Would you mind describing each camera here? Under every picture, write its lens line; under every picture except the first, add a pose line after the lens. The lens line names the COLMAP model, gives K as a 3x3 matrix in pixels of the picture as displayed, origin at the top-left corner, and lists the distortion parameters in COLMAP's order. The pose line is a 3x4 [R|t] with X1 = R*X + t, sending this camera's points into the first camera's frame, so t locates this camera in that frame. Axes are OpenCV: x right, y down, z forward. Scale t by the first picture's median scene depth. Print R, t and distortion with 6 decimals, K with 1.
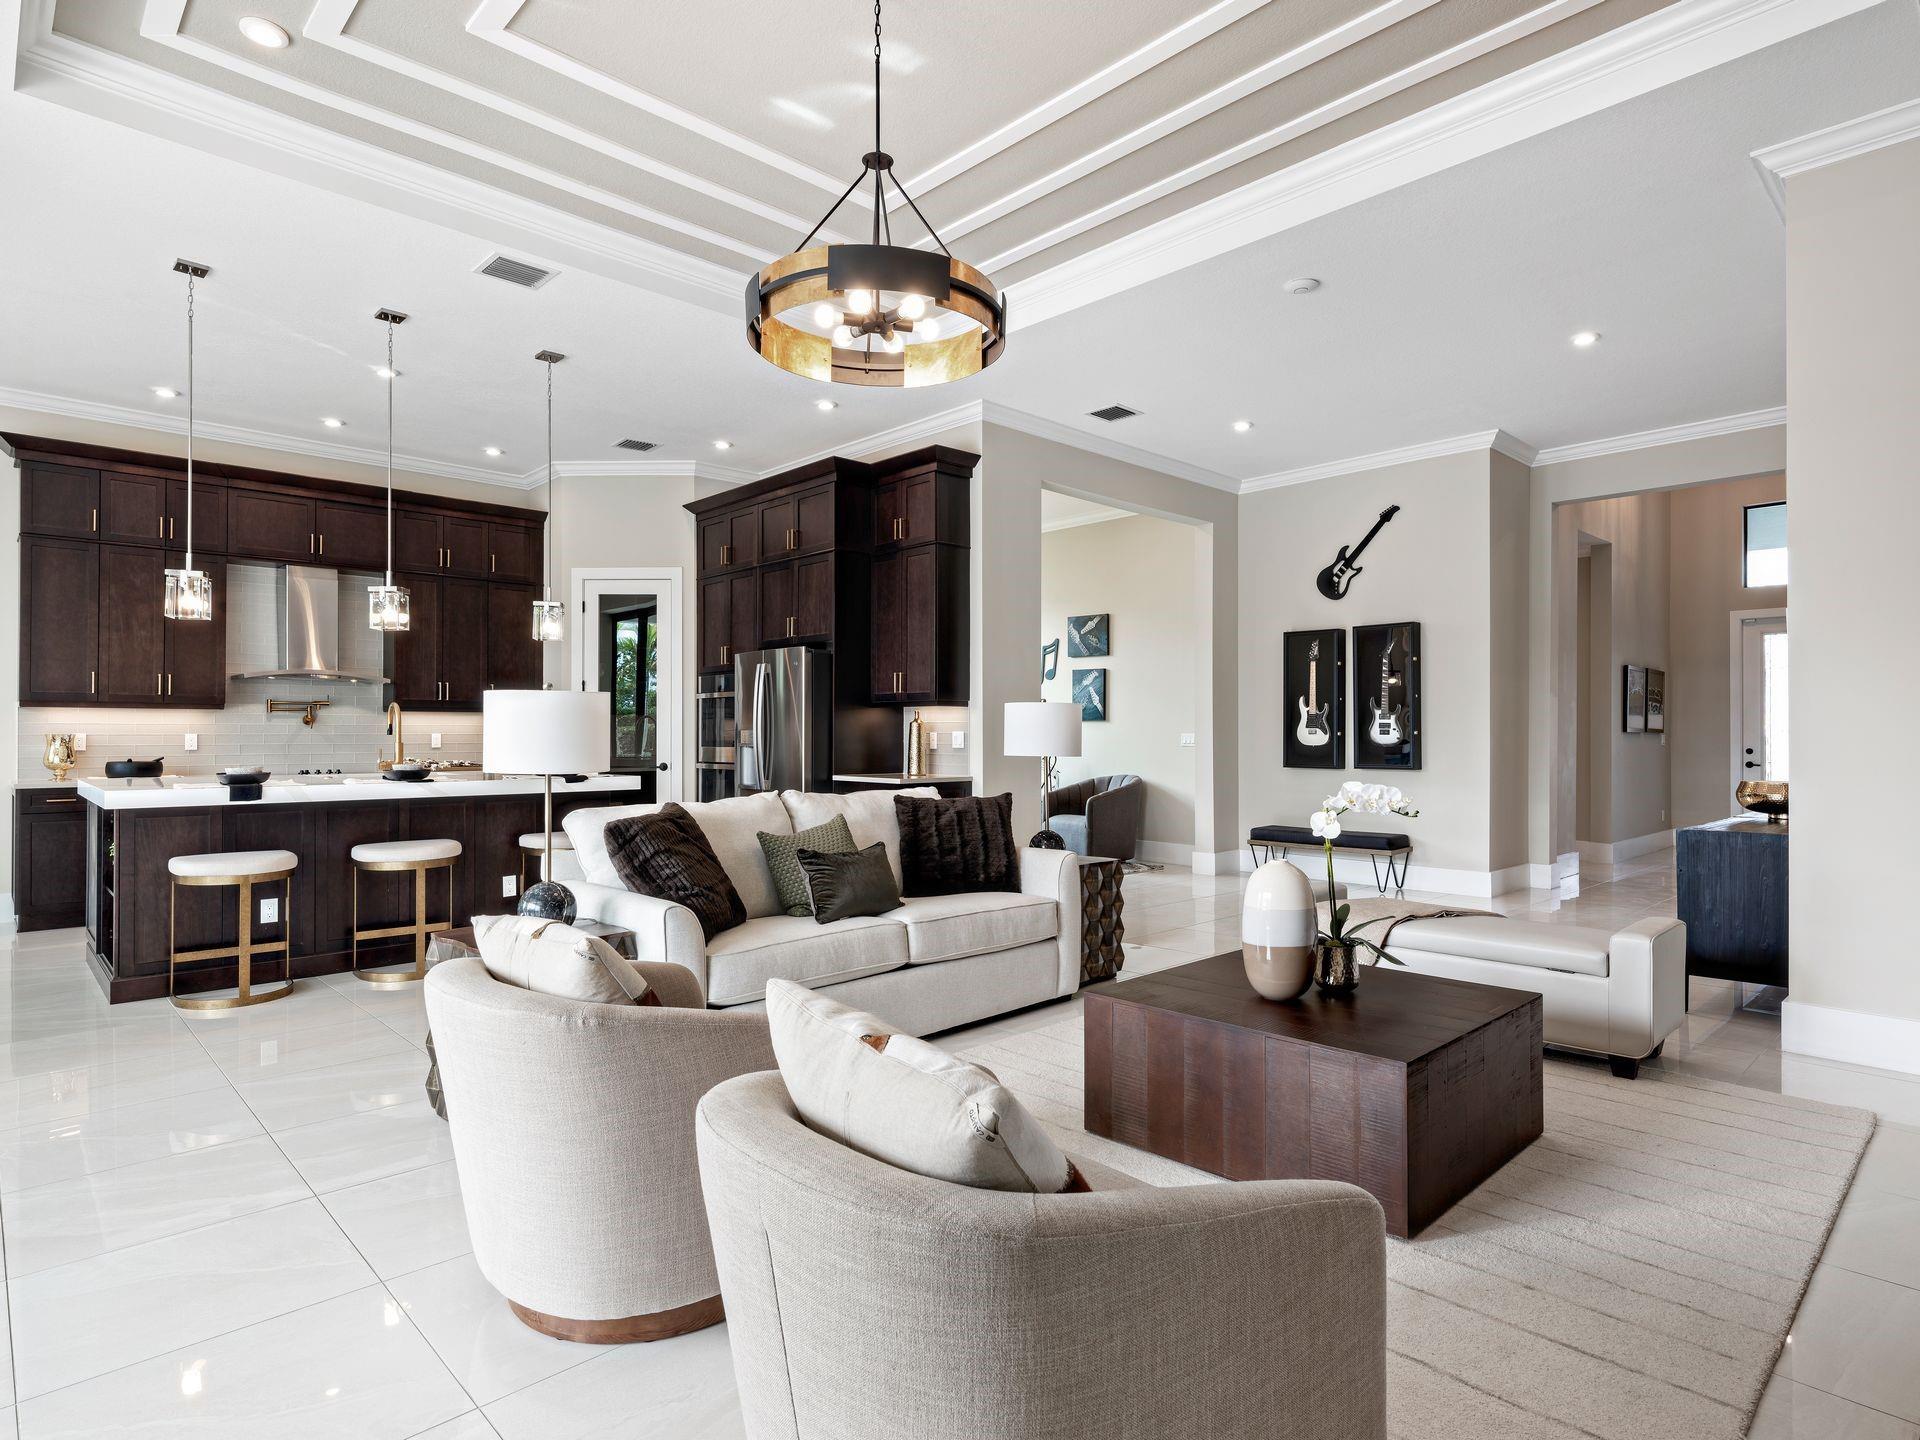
lens RADIAL K [[1043.2, 0, 950.2], [0, 1043.2, 728.4], [0, 0, 1]] dist [0.001017, -0.002612]
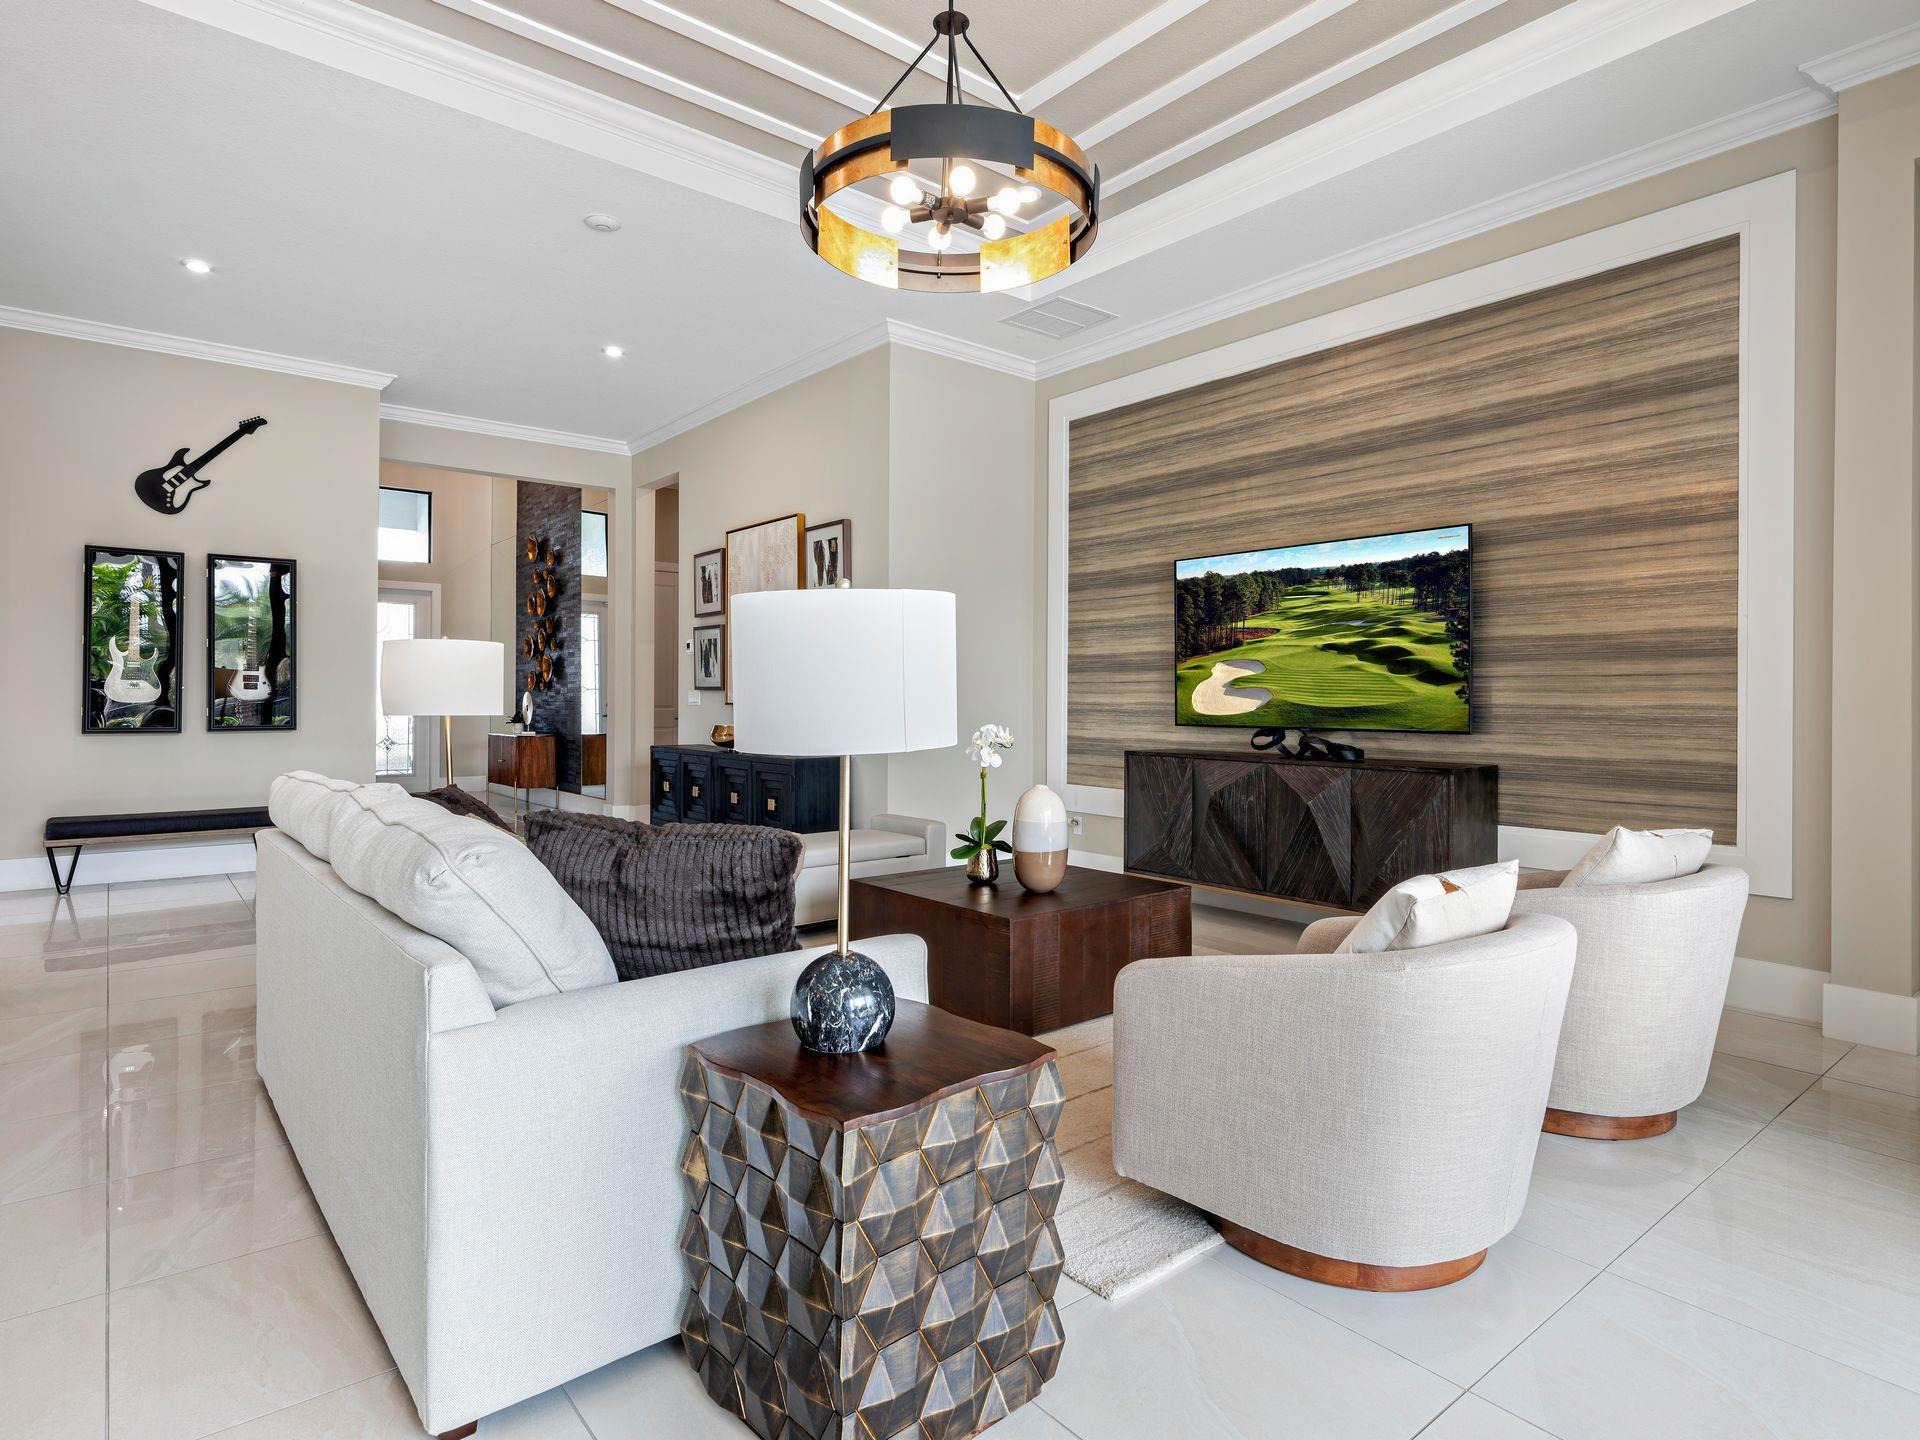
lens RADIAL K [[1043.2, 0, 965.7], [0, 1043.2, 702.8], [0, 0, 1]] dist [0.001017, -0.002612]
pose [[0.065380, -0.005531, 0.997845, -0.400038], [-0.009774, 0.999933, 0.006183, 0.006096], [-0.997813, -0.010157, 0.065321, 0.397986]]
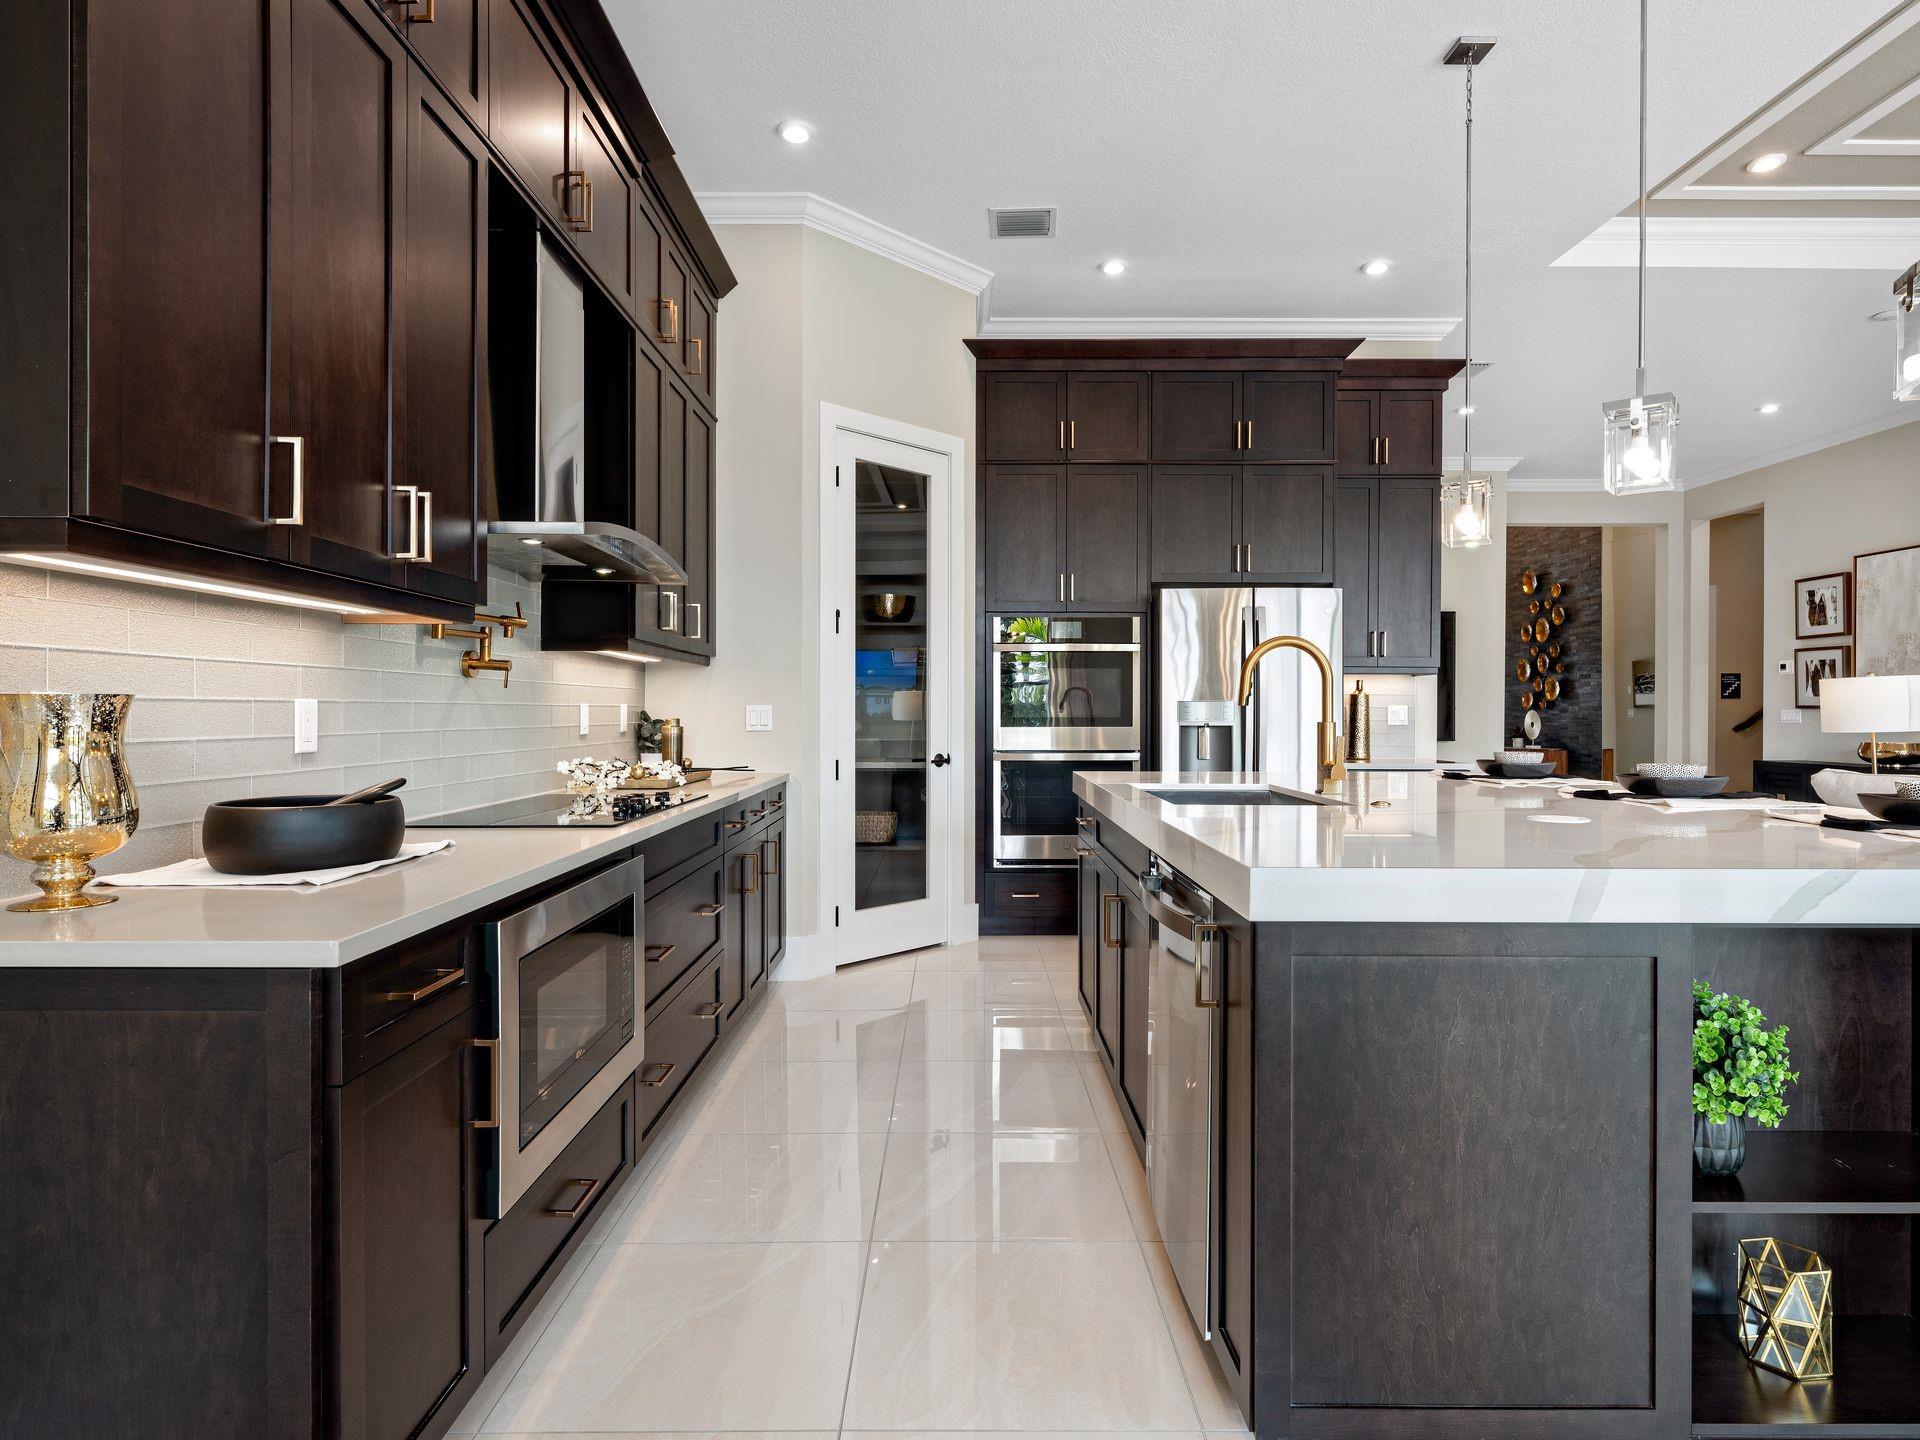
lens RADIAL K [[1043.2, 0, 952.1], [0, 1043.2, 715.3], [0, 0, 1]] dist [0.001017, -0.002612]
pose [[0.685039, -0.001349, 0.728506, -0.791427], [-0.006049, 0.999953, 0.007540, 0.006358], [-0.728482, -0.009572, 0.684998, 0.639294]]
